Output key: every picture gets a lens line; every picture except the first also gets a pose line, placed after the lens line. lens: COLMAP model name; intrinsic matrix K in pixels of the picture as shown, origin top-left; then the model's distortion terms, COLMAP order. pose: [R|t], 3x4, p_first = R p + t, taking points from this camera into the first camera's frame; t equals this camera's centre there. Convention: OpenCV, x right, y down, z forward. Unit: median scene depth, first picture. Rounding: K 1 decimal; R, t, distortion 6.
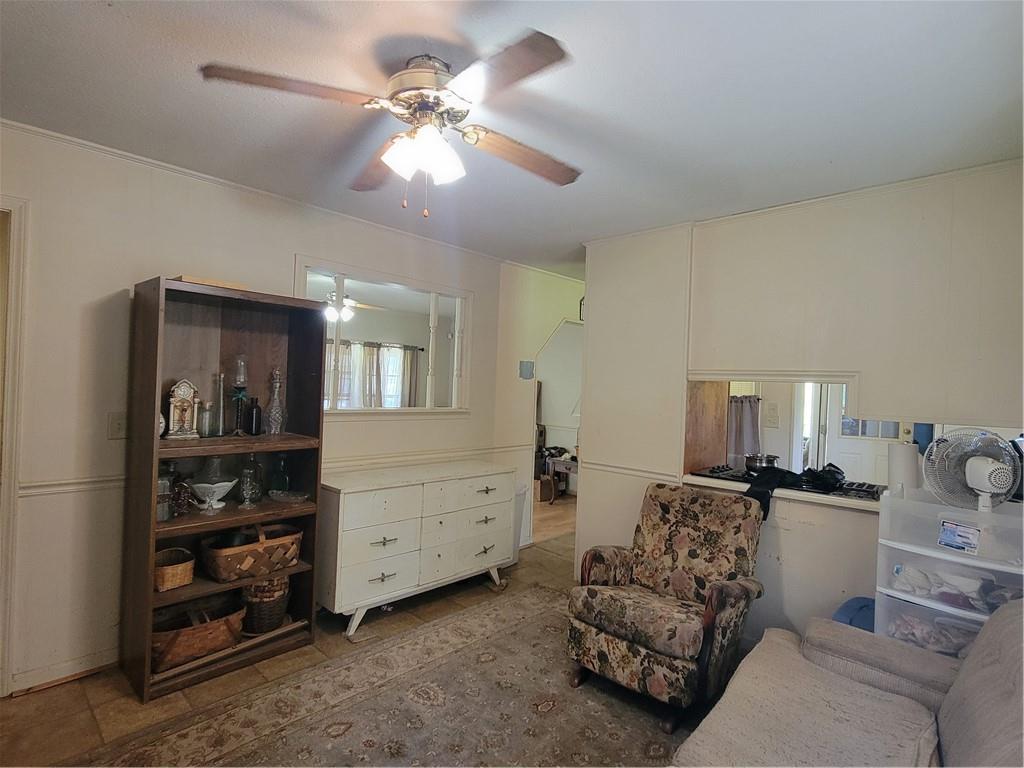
lens RADIAL K [[534.4, 0, 514.7], [0, 534.4, 381.3], [0, 0, 1]] dist [0.003119, -0.002091]
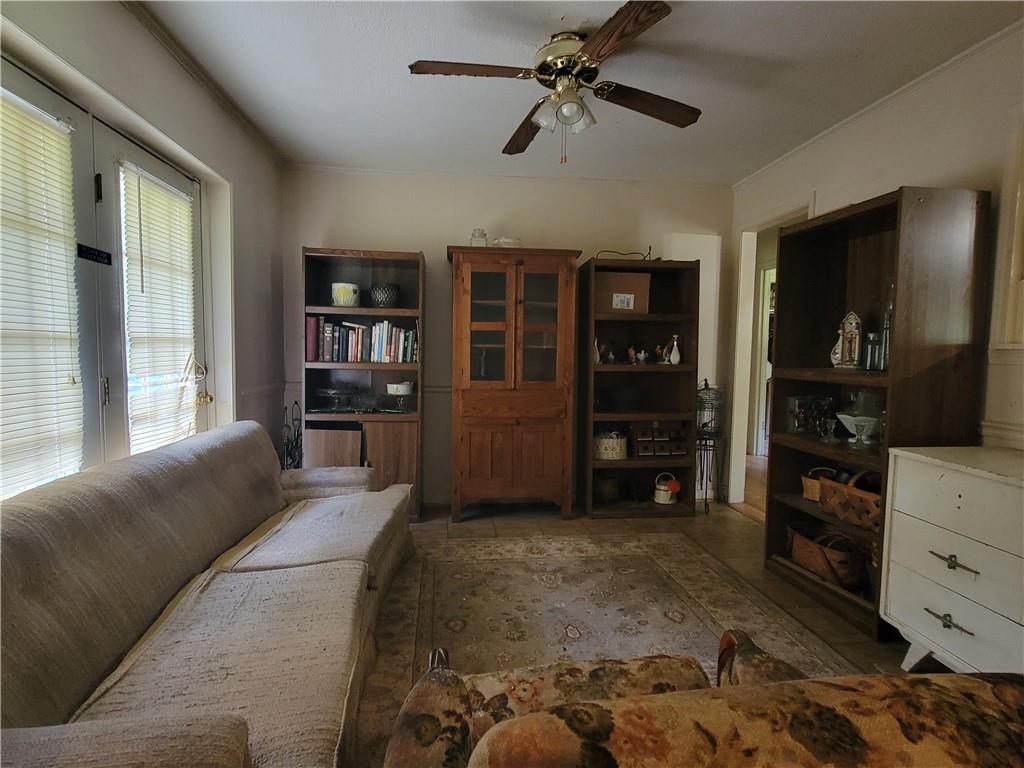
lens RADIAL K [[548.4, 0, 508.7], [0, 548.4, 386.6], [0, 0, 1]] dist [0.004804, 0.000407]
pose [[-0.638913, 0.013709, -0.769157, 0.591228], [-0.032052, 0.998499, 0.044421, 0.109610], [0.768611, 0.053035, -0.637515, 1.125162]]
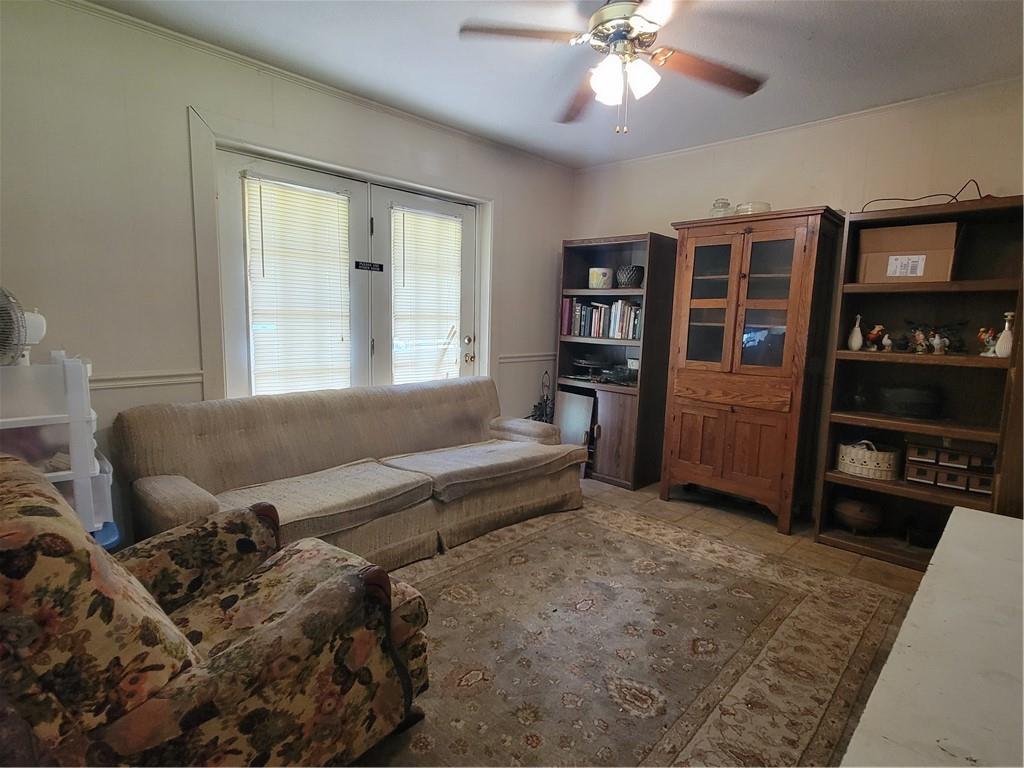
lens RADIAL K [[534.4, 0, 514.7], [0, 534.4, 381.3], [0, 0, 1]] dist [0.003119, -0.002091]
pose [[-0.998295, -0.058374, -0.000378, 0.018314], [-0.058019, 0.991465, 0.116754, 0.082760], [-0.006440, 0.116577, -0.993161, 1.470429]]
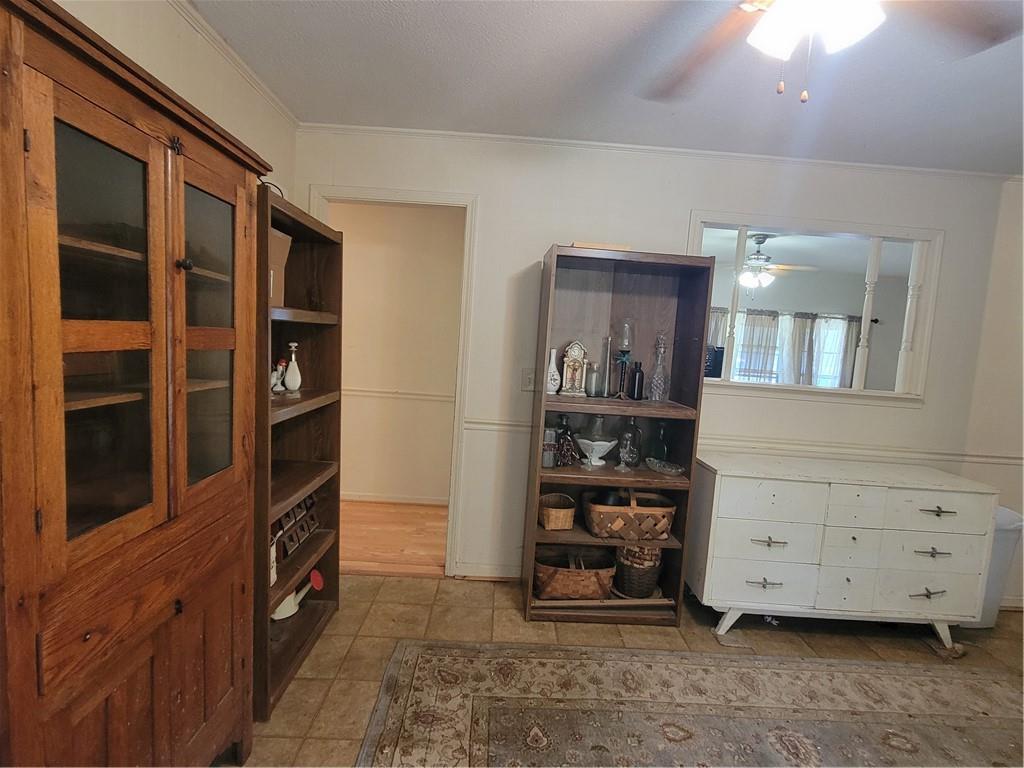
lens RADIAL K [[534.4, 0, 514.7], [0, 534.4, 381.3], [0, 0, 1]] dist [0.003119, -0.002091]
pose [[0.704544, 0.066656, -0.706523, 0.055528], [-0.039192, 0.997714, 0.055045, 0.021990], [0.708577, -0.011091, 0.705546, 0.148506]]
